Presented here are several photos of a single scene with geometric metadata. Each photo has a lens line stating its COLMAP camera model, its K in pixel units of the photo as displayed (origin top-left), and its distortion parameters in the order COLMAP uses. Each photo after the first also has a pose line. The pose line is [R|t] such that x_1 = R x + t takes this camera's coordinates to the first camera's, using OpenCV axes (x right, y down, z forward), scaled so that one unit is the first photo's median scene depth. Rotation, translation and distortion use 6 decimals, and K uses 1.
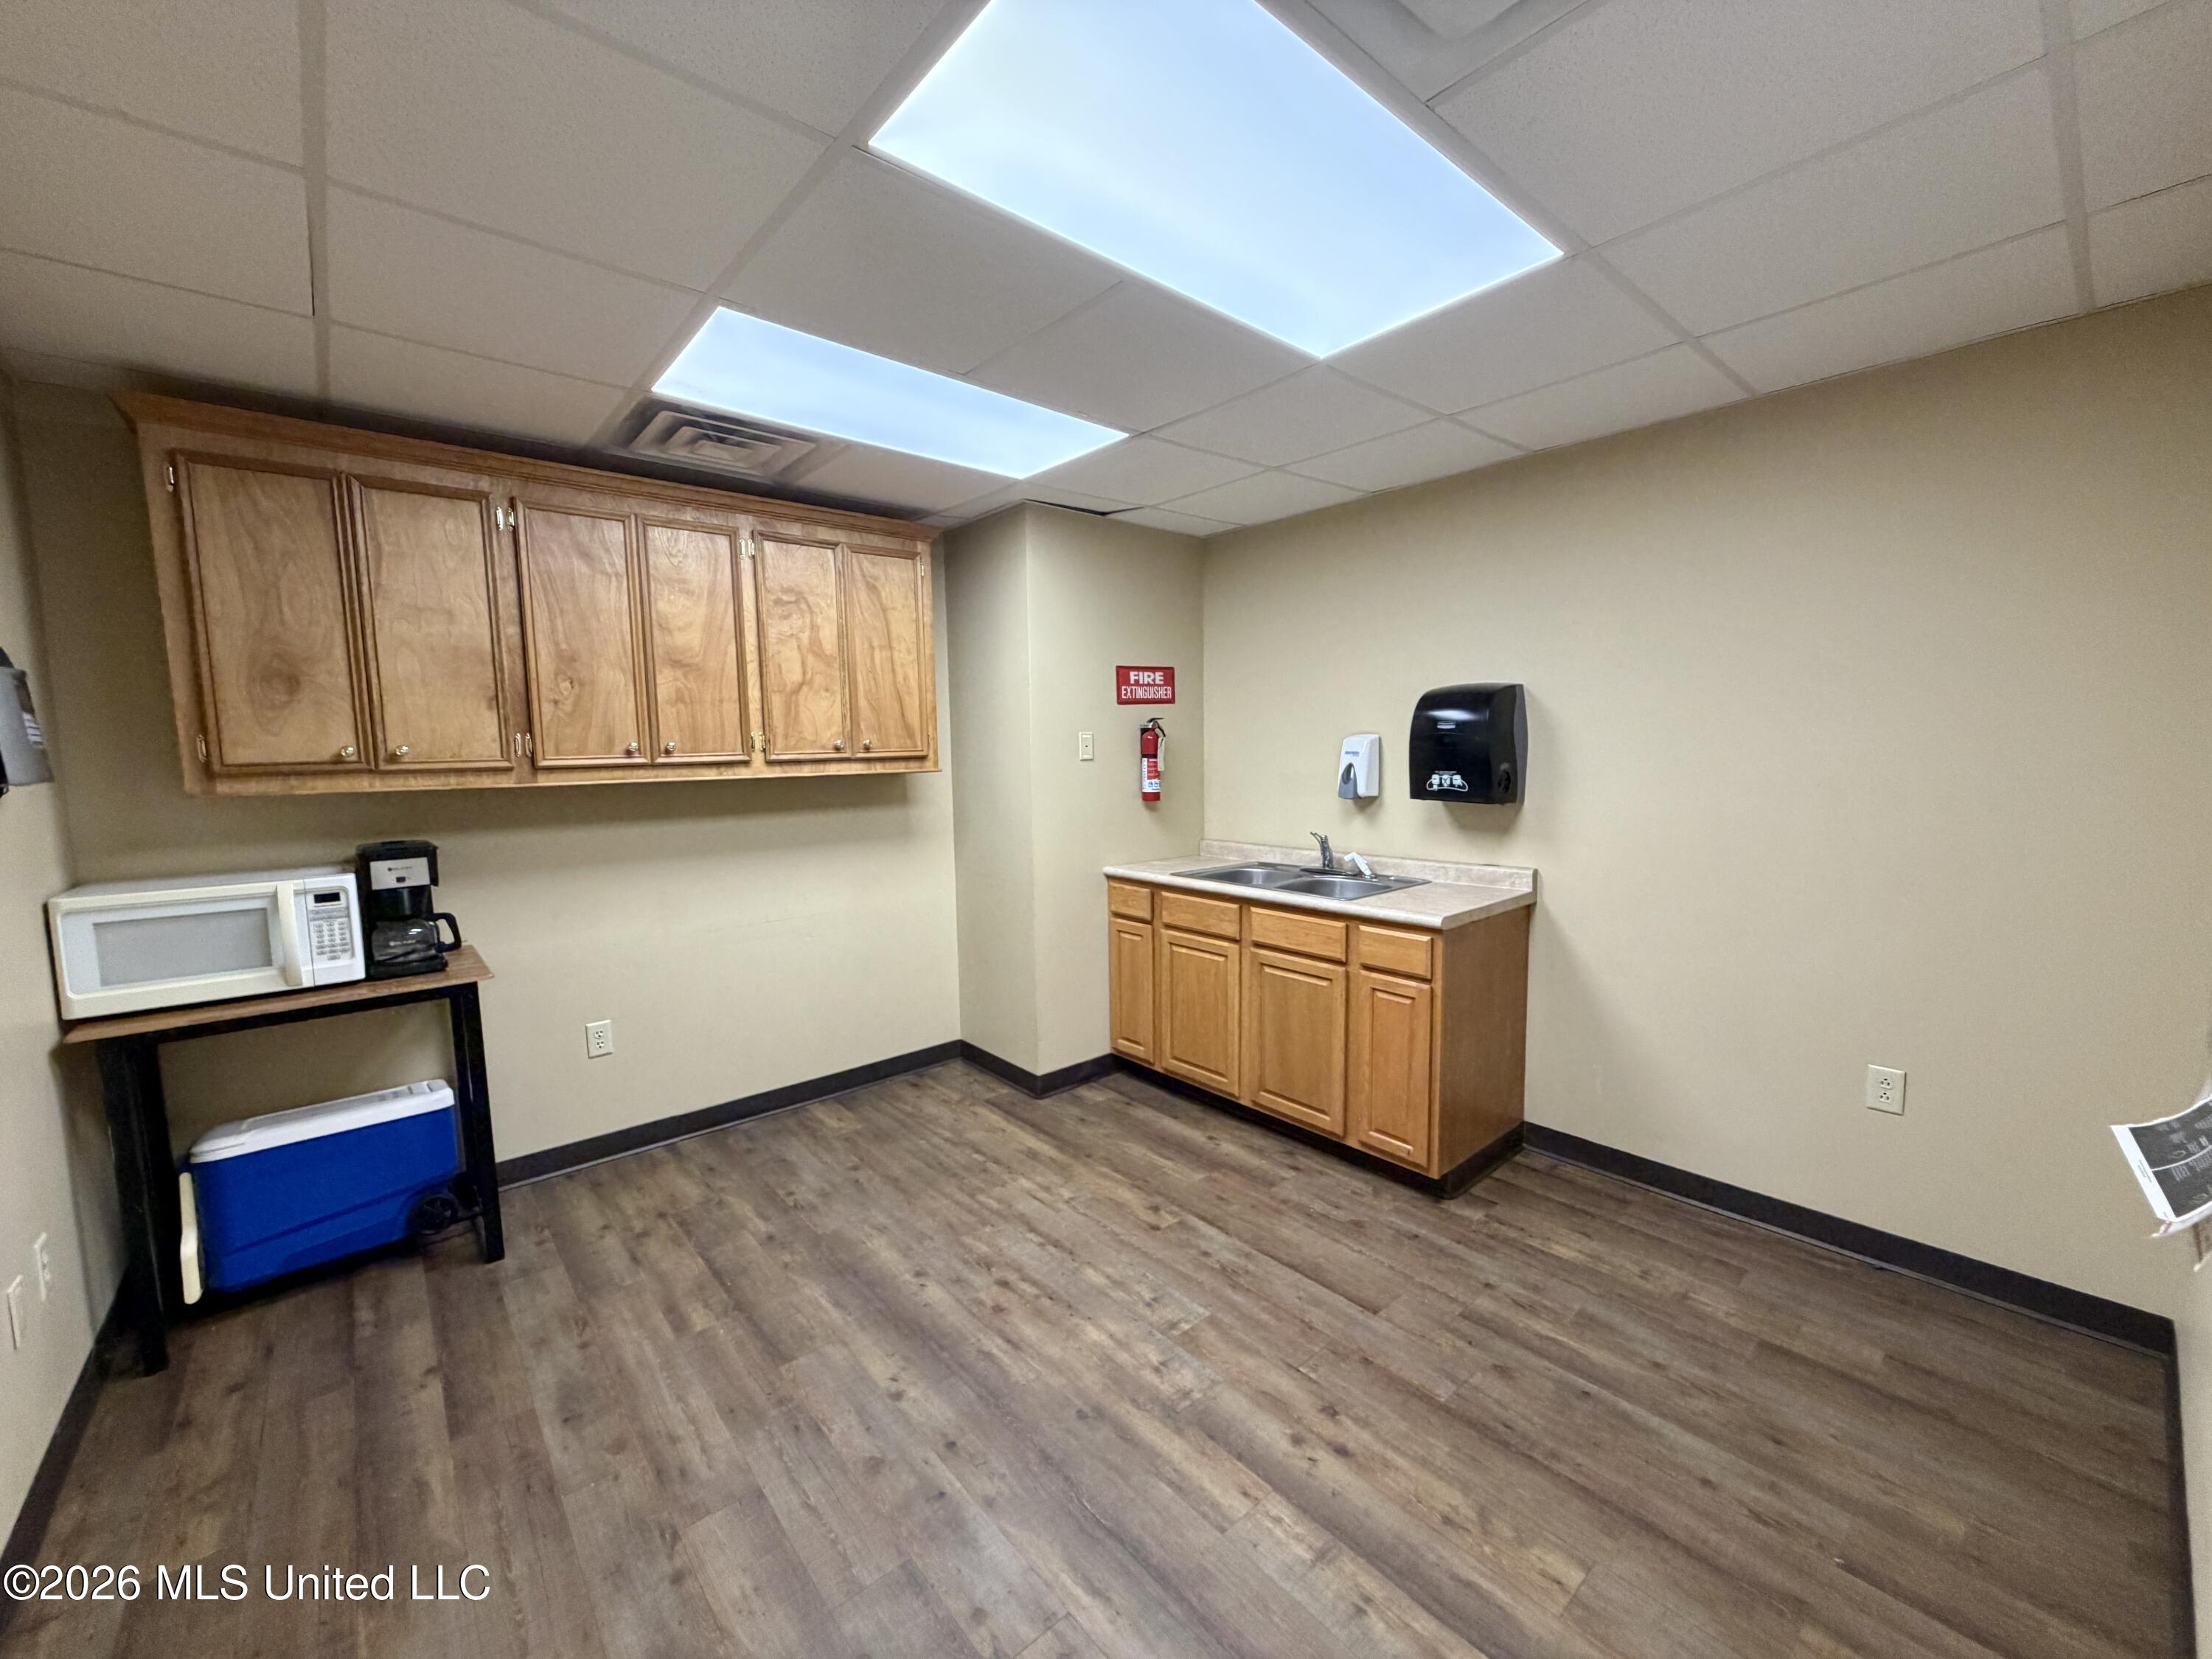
lens RADIAL K [[882.4, 0, 1098.6], [0, 882.4, 832.7], [0, 0, 1]] dist [0.000056, 0.000092]
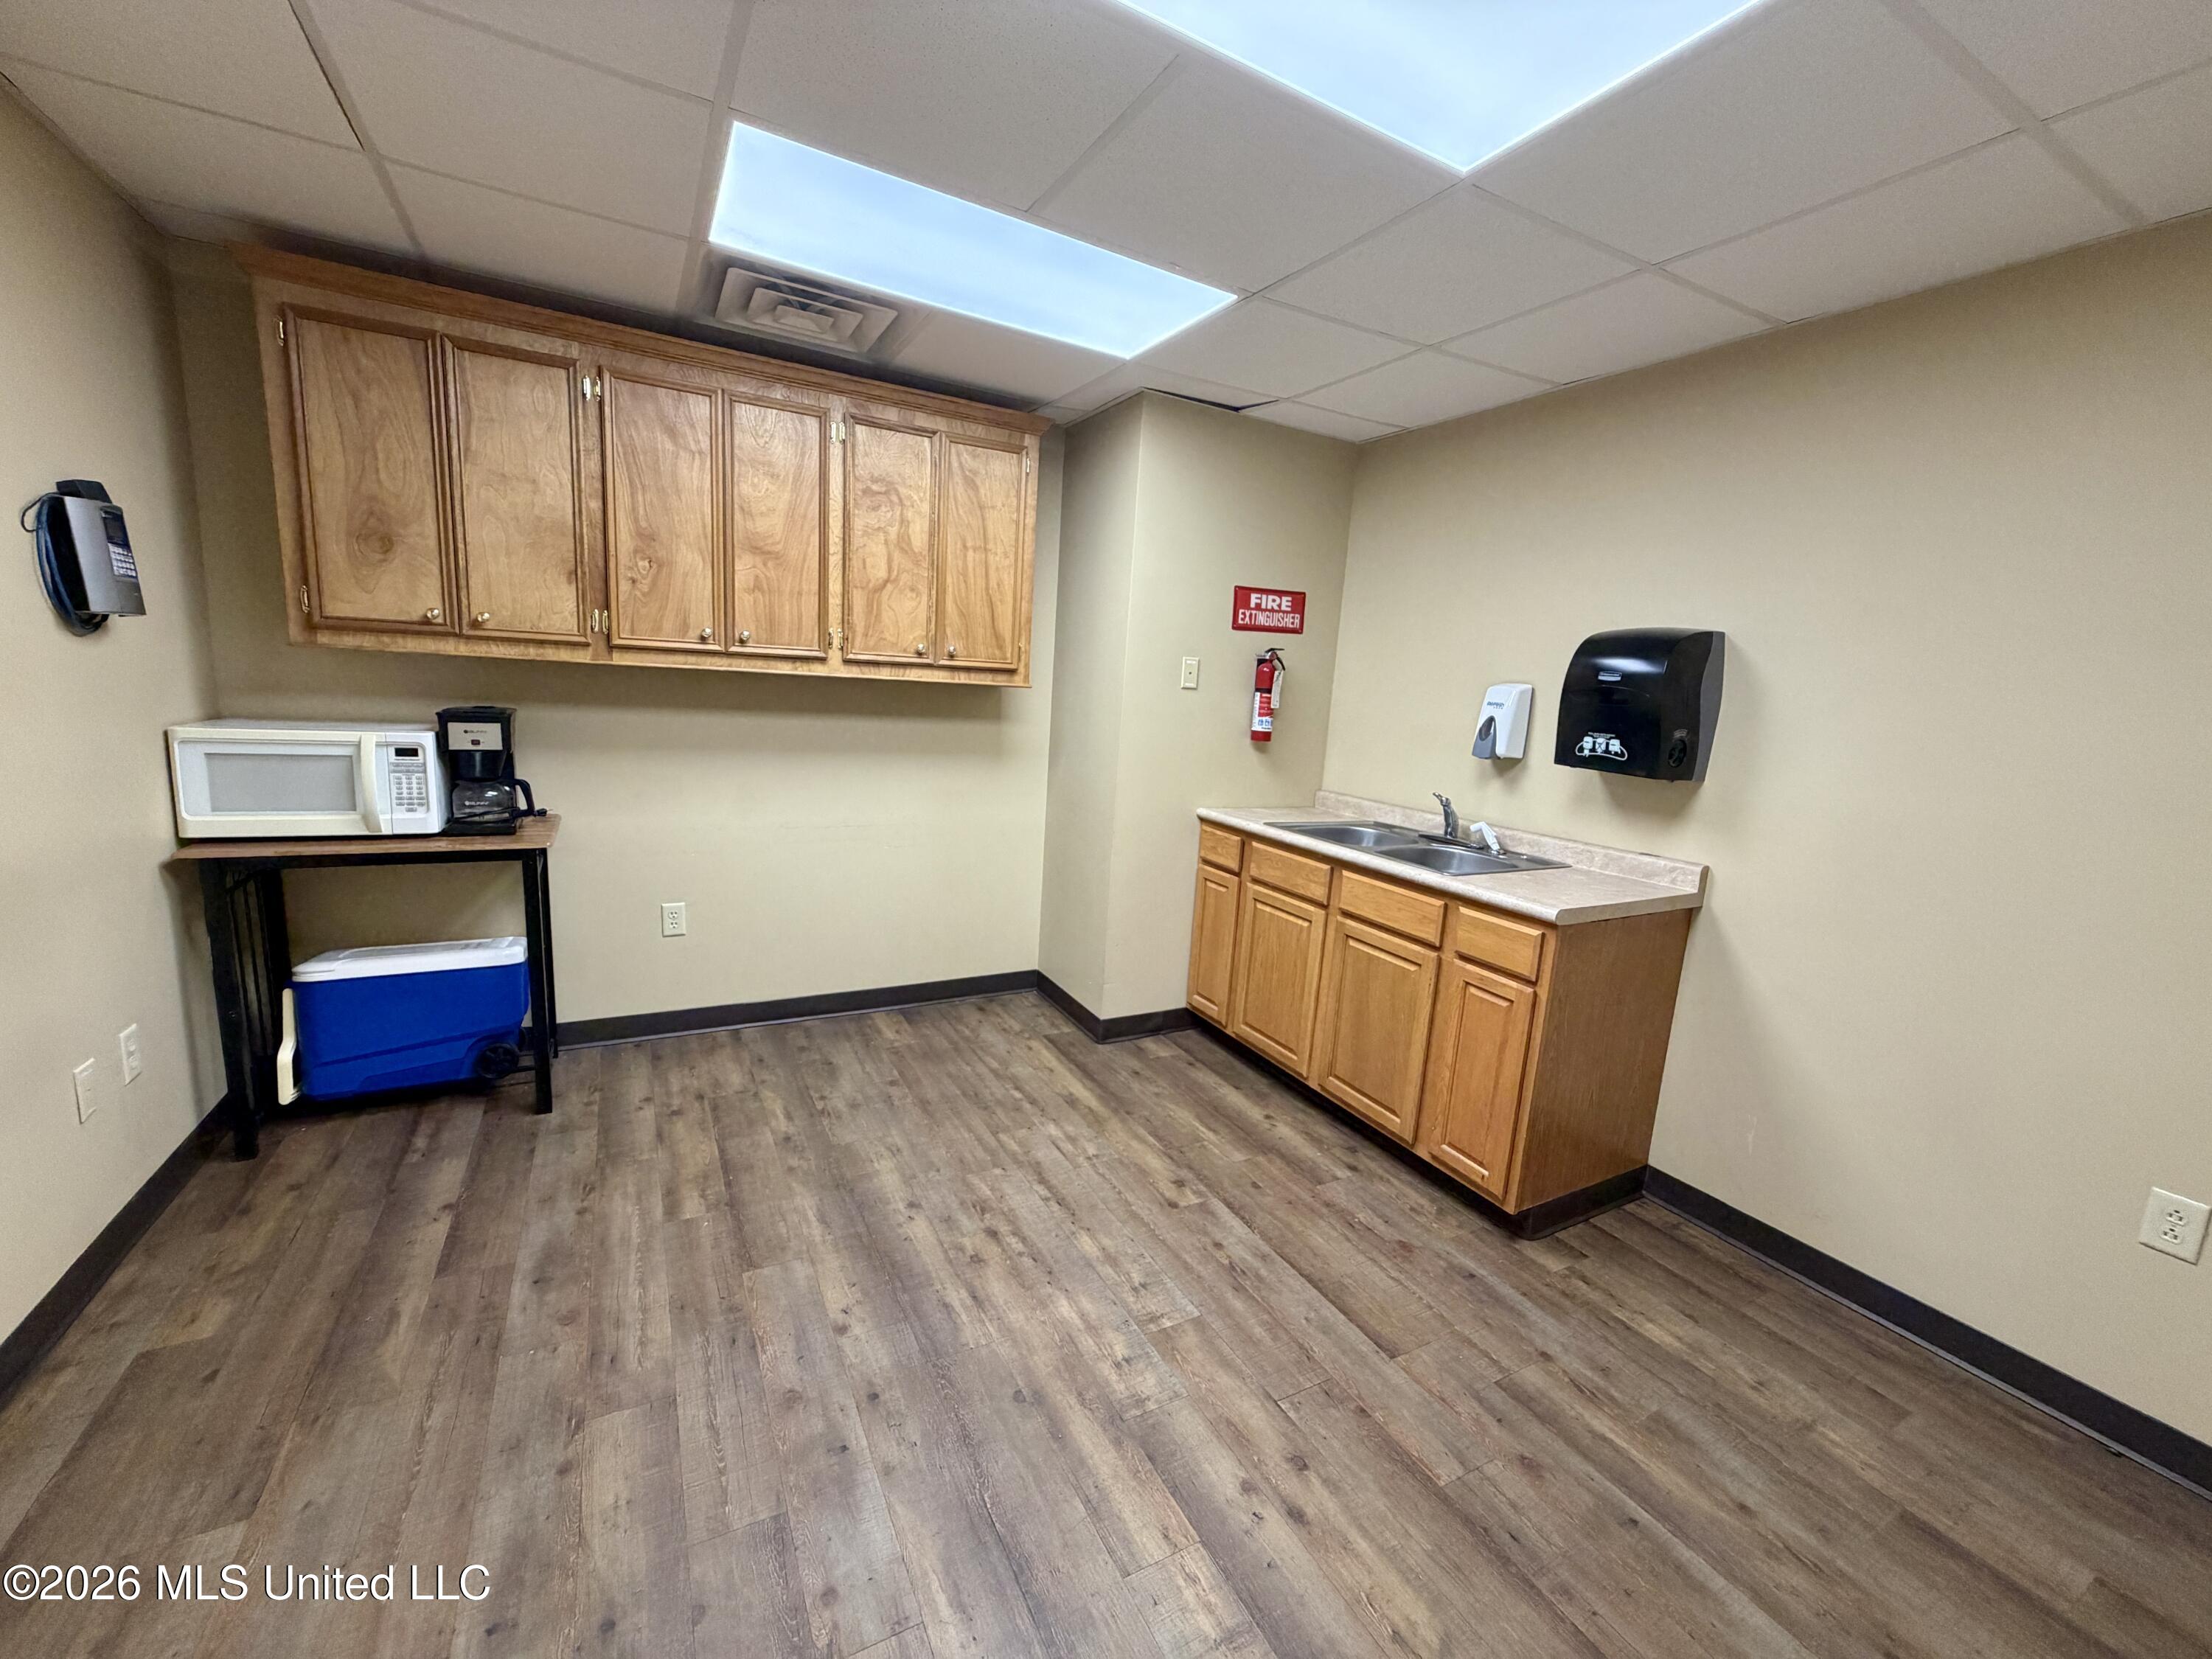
lens RADIAL K [[882.4, 0, 1098.6], [0, 882.4, 832.3], [0, 0, 1]] dist [0.000056, 0.000092]
pose [[0.973854, 0.113319, -0.196892, 0.137165], [-0.099560, 0.991933, 0.078463, 0.003526], [0.204195, -0.056809, 0.977281, 0.128994]]
